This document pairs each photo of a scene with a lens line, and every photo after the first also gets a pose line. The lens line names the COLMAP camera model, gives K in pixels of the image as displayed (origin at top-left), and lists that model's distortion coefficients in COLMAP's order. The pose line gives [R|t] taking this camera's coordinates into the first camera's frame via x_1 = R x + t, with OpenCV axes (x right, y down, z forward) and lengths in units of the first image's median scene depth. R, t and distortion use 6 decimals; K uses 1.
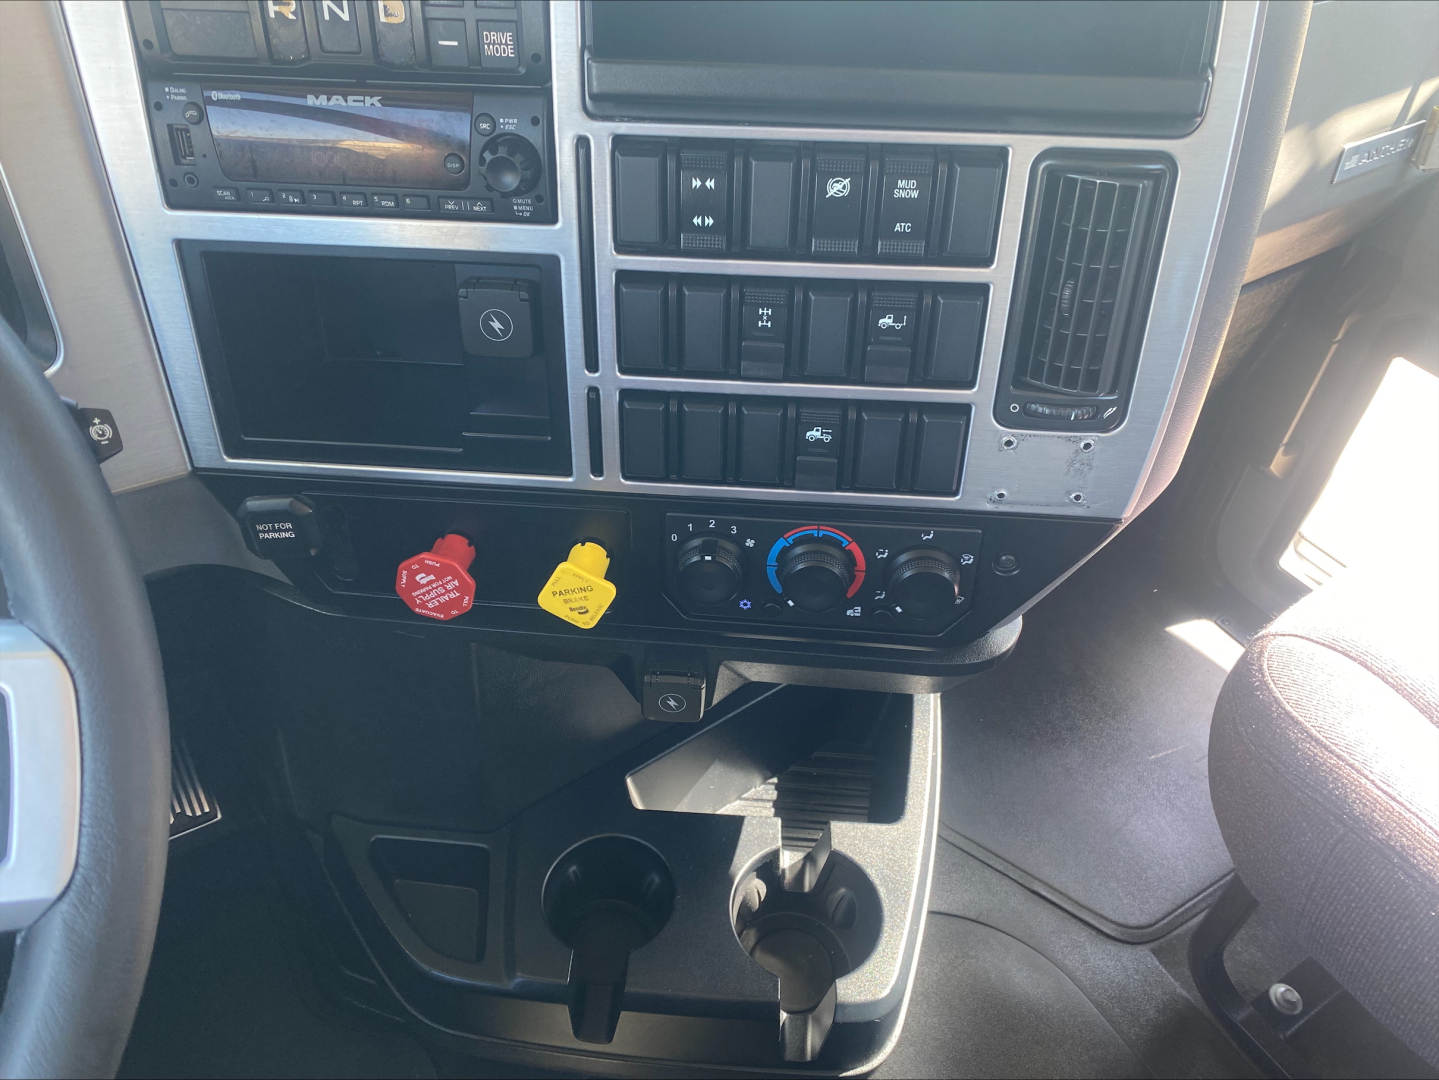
lens RADIAL K [[1090.0, 0, 722.5], [0, 1090.0, 537.4], [0, 0, 1]] dist [0.041165, -0.045468]
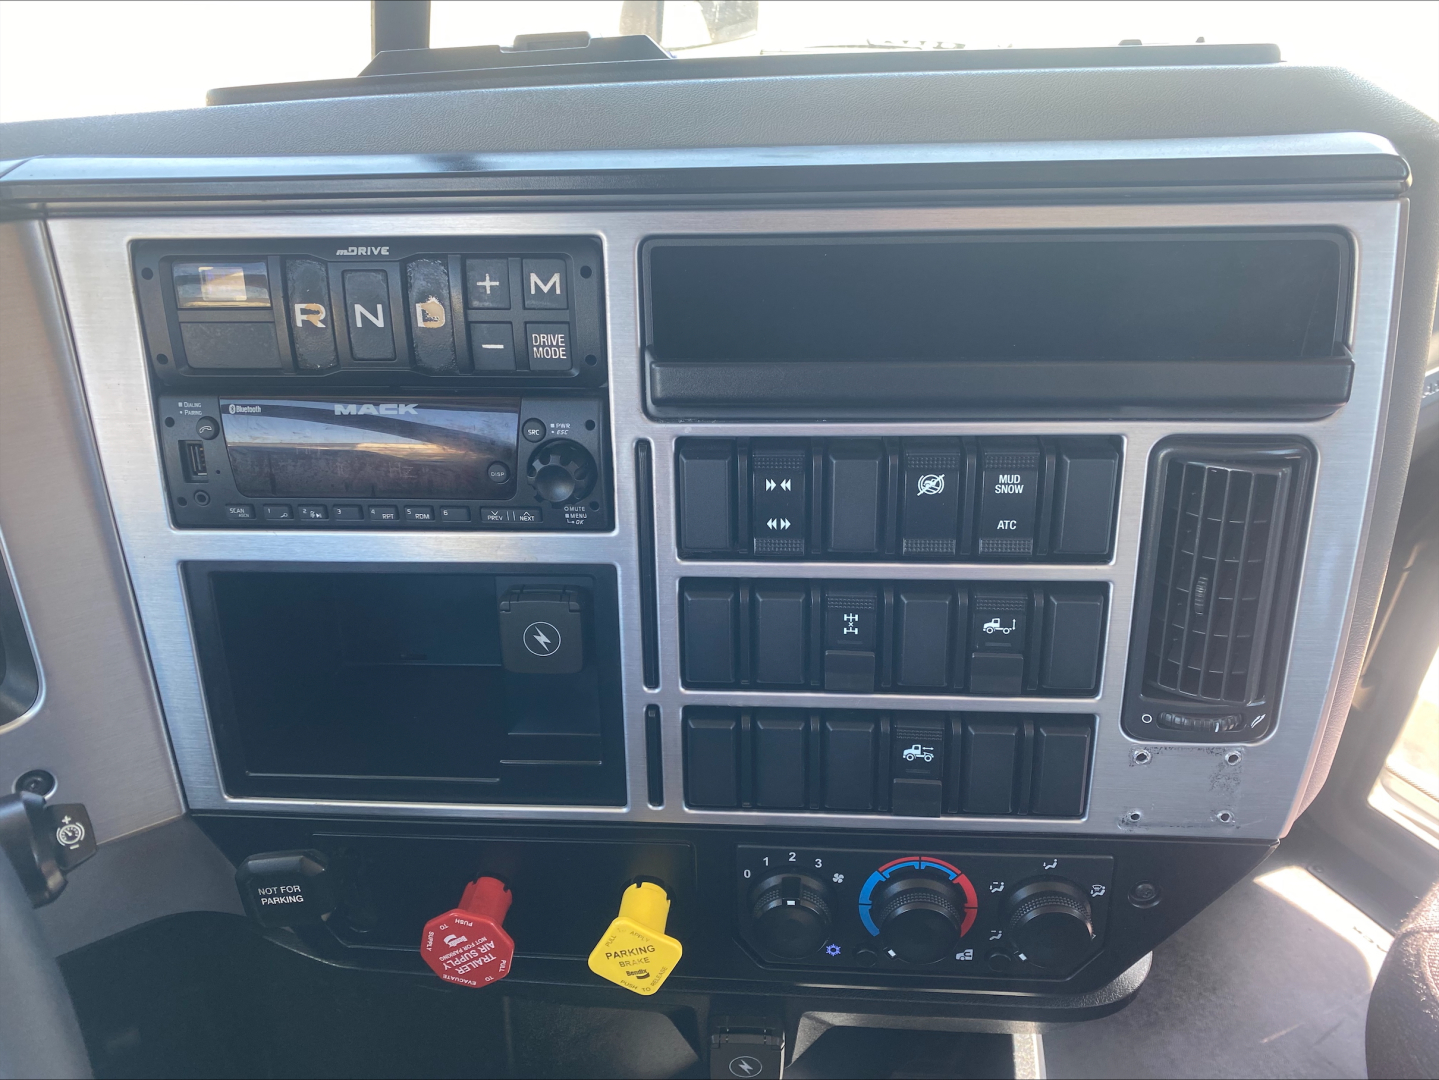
lens RADIAL K [[1090.0, 0, 726.0], [0, 1090.0, 539.1], [0, 0, 1]] dist [0.041165, -0.045468]
pose [[0.999377, -0.035297, -0.000237, -0.056222], [0.034682, 0.983156, -0.179450, -0.111976], [0.006567, 0.179330, 0.983767, 0.125310]]
